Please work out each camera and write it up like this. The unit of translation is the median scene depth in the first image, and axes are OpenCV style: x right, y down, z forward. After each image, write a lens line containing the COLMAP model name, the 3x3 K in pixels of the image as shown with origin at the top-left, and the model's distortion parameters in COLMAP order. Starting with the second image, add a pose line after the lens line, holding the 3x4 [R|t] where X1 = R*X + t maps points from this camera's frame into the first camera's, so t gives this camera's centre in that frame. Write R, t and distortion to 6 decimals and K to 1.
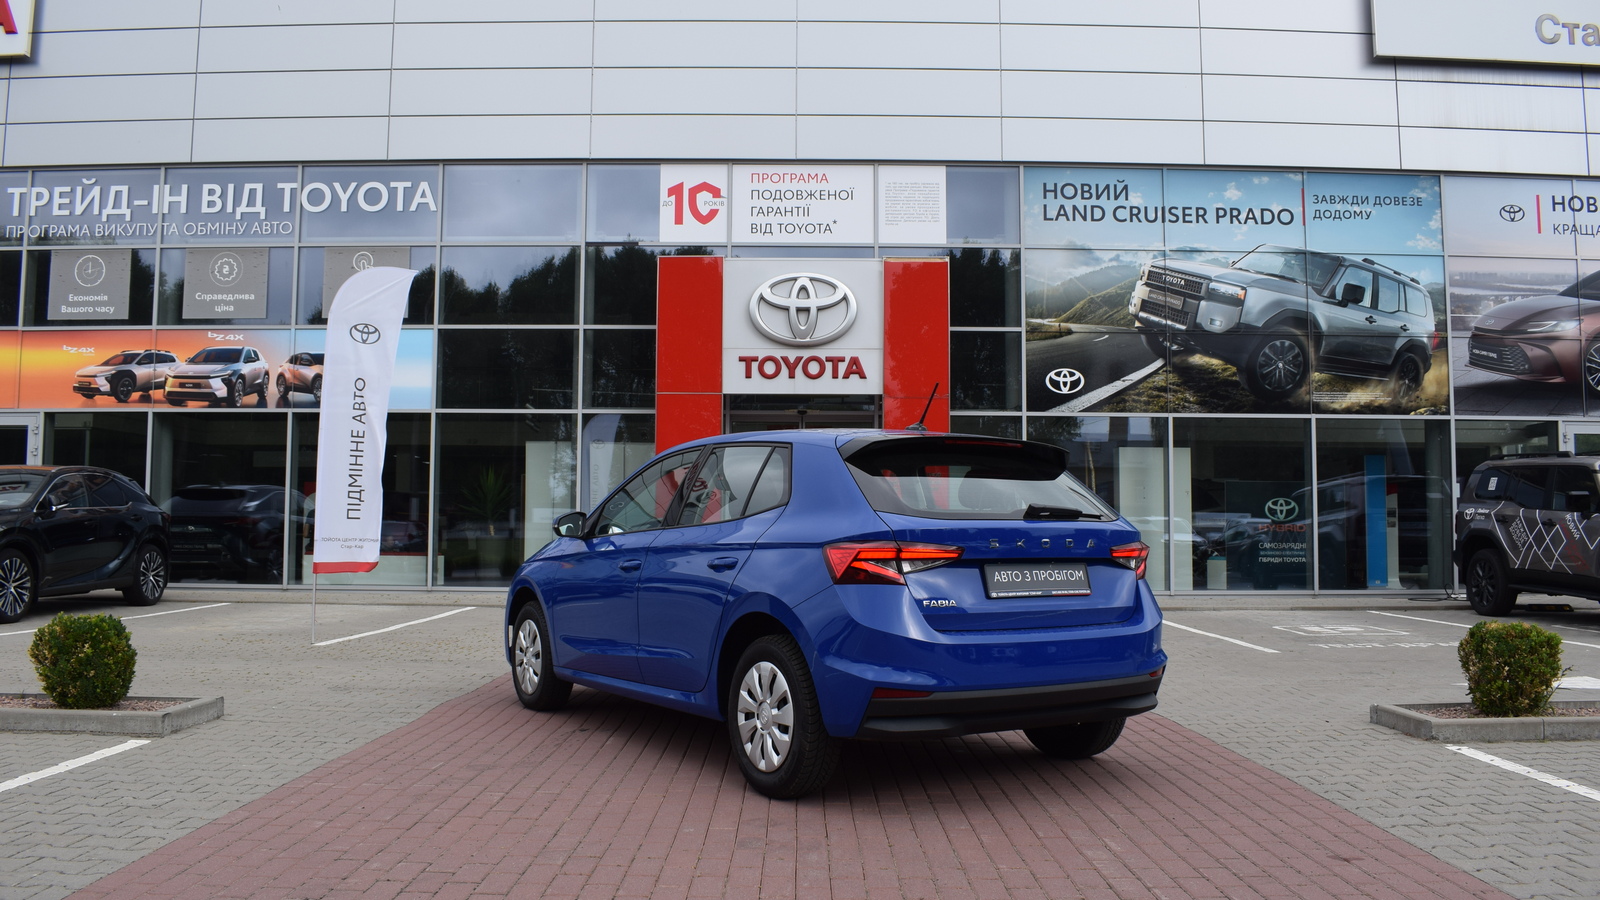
lens RADIAL K [[1257.2, 0, 800.0], [0, 1257.2, 450.0], [0, 0, 1]] dist [-0.089306, 0.004256]
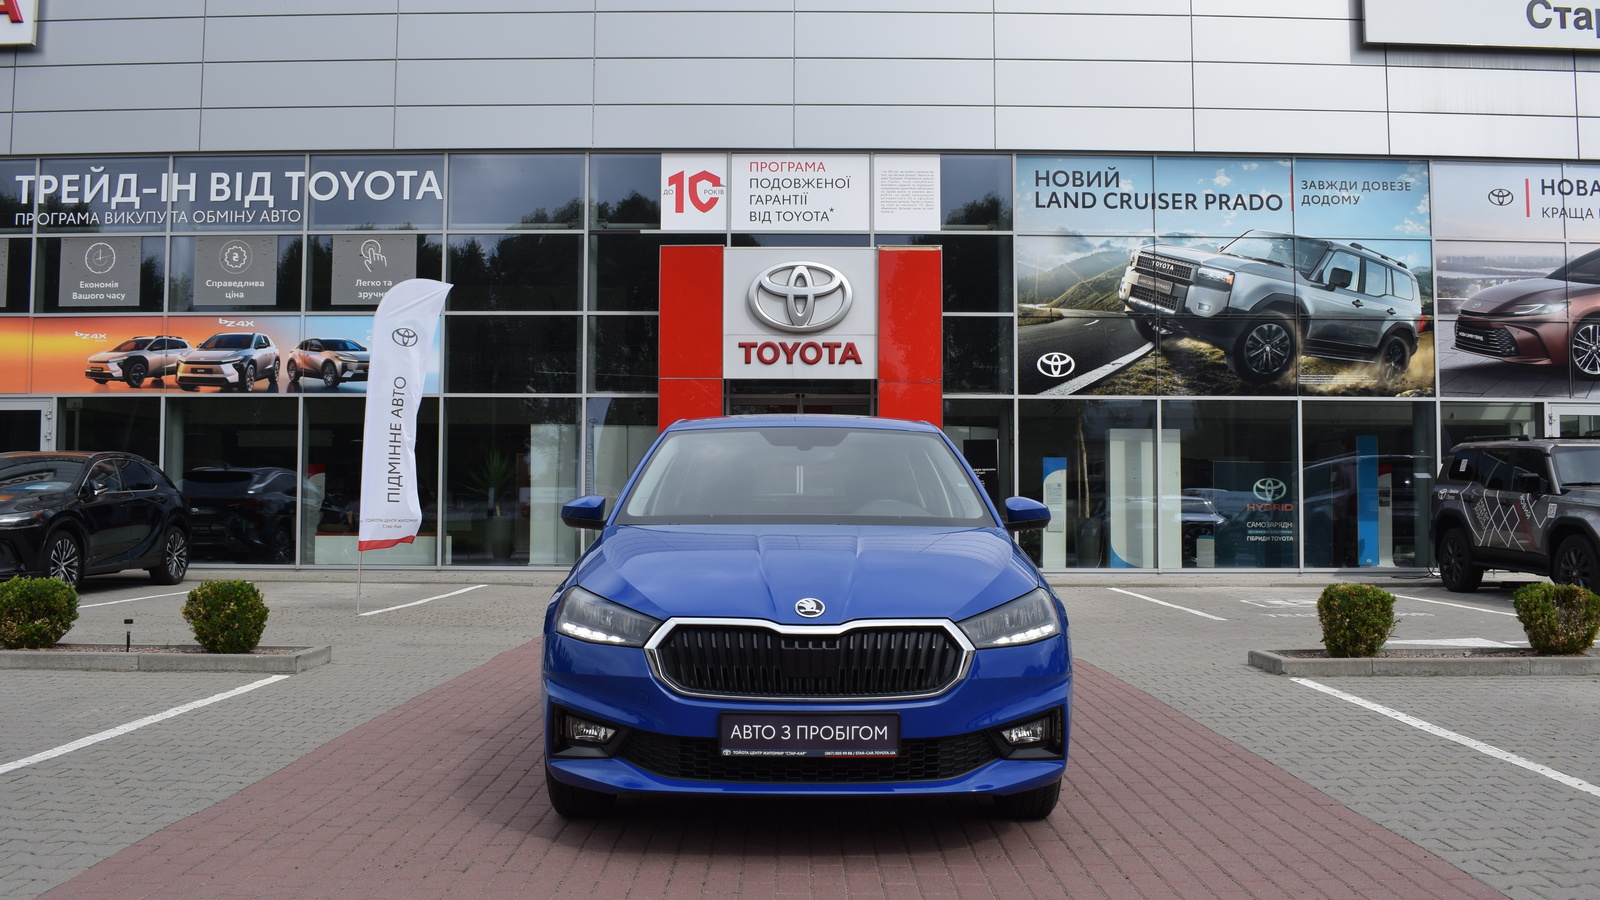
lens RADIAL K [[1417.1, 0, 791.7], [0, 1417.1, 441.4], [0, 0, 1]] dist [-0.078968, -0.000567]
pose [[0.999958, -0.002429, -0.008830, 0.004931], [0.002567, 0.999873, 0.015705, -0.010985], [0.008791, -0.015727, 0.999838, -0.161209]]
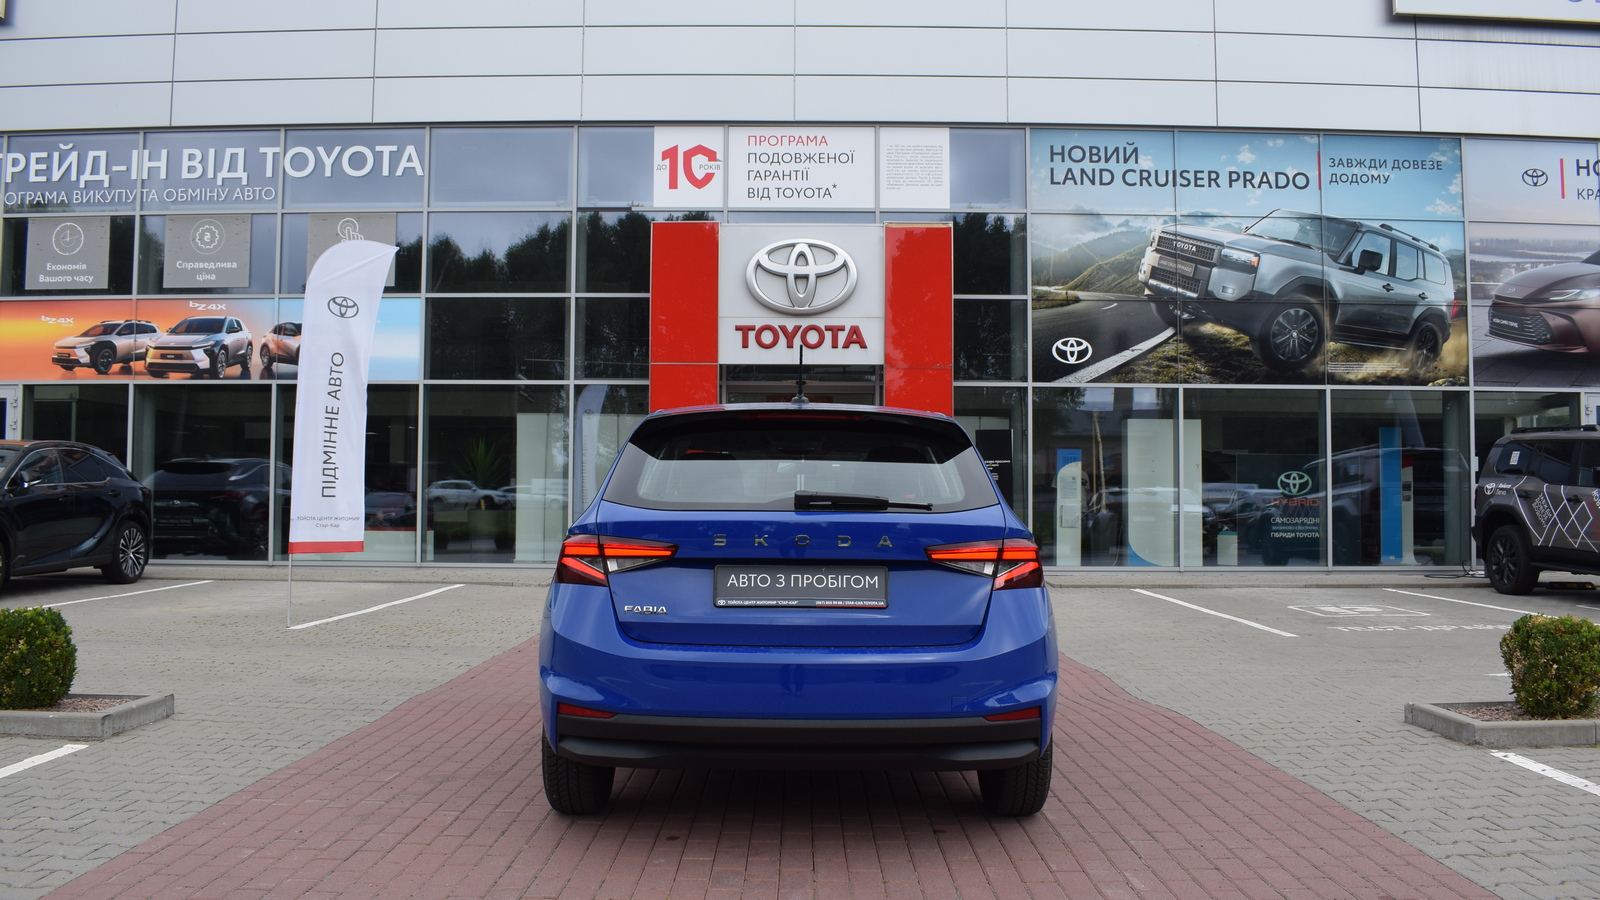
lens RADIAL K [[1257.2, 0, 800.0], [0, 1257.2, 450.0], [0, 0, 1]] dist [-0.089306, 0.004256]
pose [[0.999996, -0.000667, -0.002658, 0.003580], [0.000735, 0.999677, 0.025408, -0.002989], [0.002641, -0.025409, 0.999674, 0.029267]]
